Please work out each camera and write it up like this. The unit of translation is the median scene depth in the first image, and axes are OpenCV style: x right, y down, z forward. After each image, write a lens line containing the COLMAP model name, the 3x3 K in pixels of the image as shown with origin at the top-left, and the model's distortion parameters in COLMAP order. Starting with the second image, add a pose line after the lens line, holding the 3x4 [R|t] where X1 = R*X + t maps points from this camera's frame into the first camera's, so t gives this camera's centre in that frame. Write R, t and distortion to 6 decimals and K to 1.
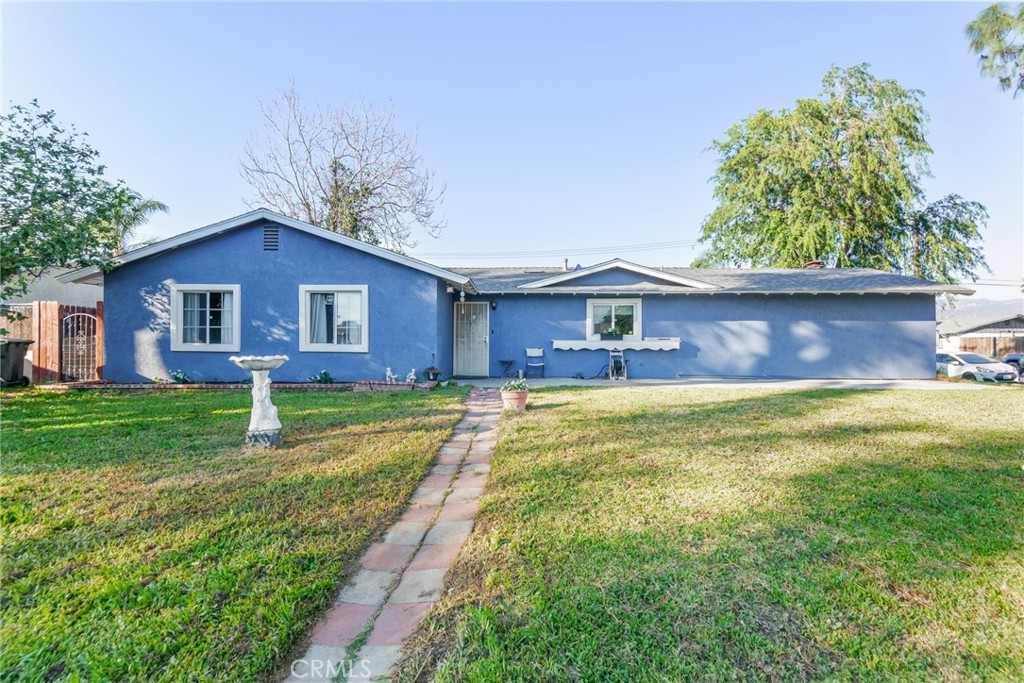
lens RADIAL K [[472.0, 0, 507.2], [0, 472.0, 341.7], [0, 0, 1]] dist [0.021878, -0.013272]
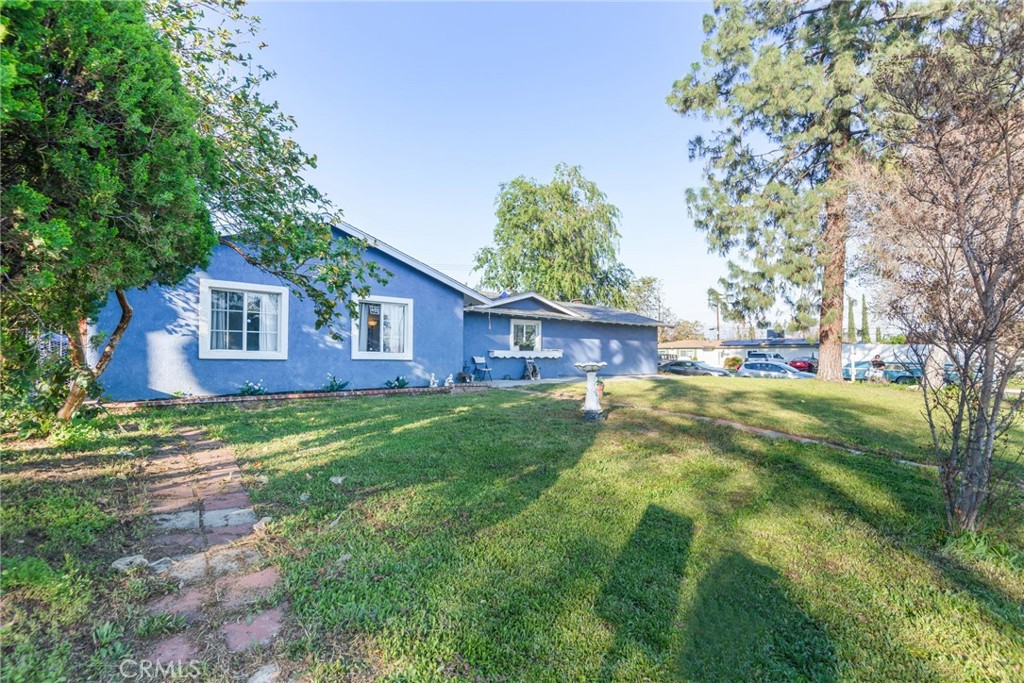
lens RADIAL K [[472.0, 0, 510.8], [0, 472.0, 349.3], [0, 0, 1]] dist [0.021878, -0.013272]
pose [[0.763155, 0.013555, 0.646073, -0.687282], [-0.014628, 0.999886, -0.003699, -0.001290], [-0.646050, -0.006627, 0.763266, 0.002224]]
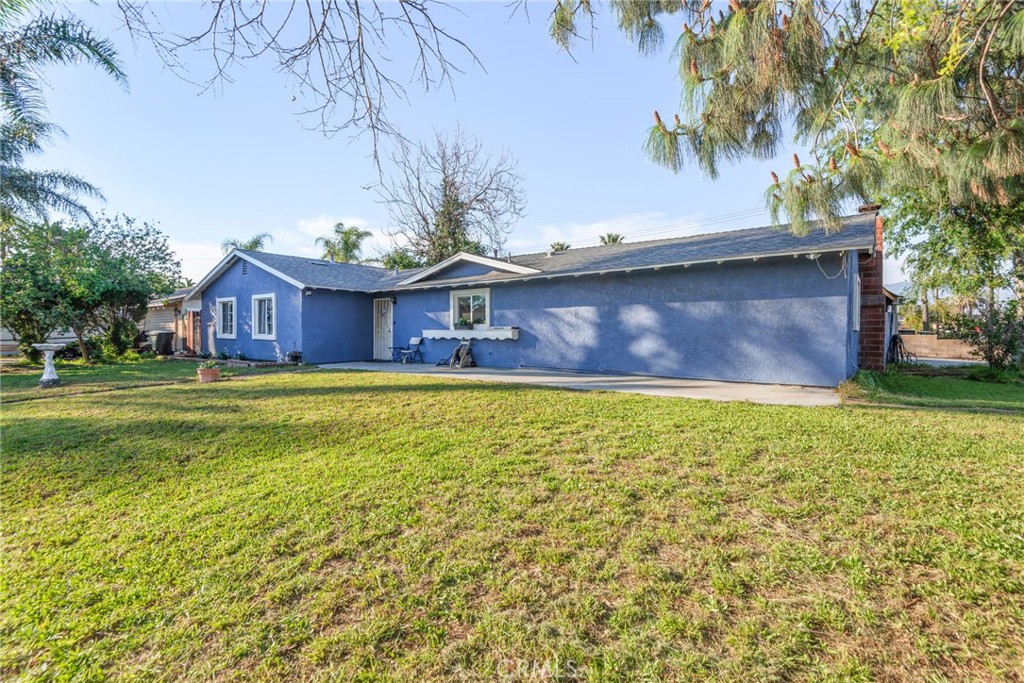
lens RADIAL K [[472.0, 0, 506.9], [0, 472.0, 342.0], [0, 0, 1]] dist [0.021878, -0.013272]
pose [[0.796423, 0.010488, -0.604649, 0.930589], [0.011733, 0.999393, 0.032789, -0.009279], [0.604626, -0.033208, 0.795817, 0.233007]]
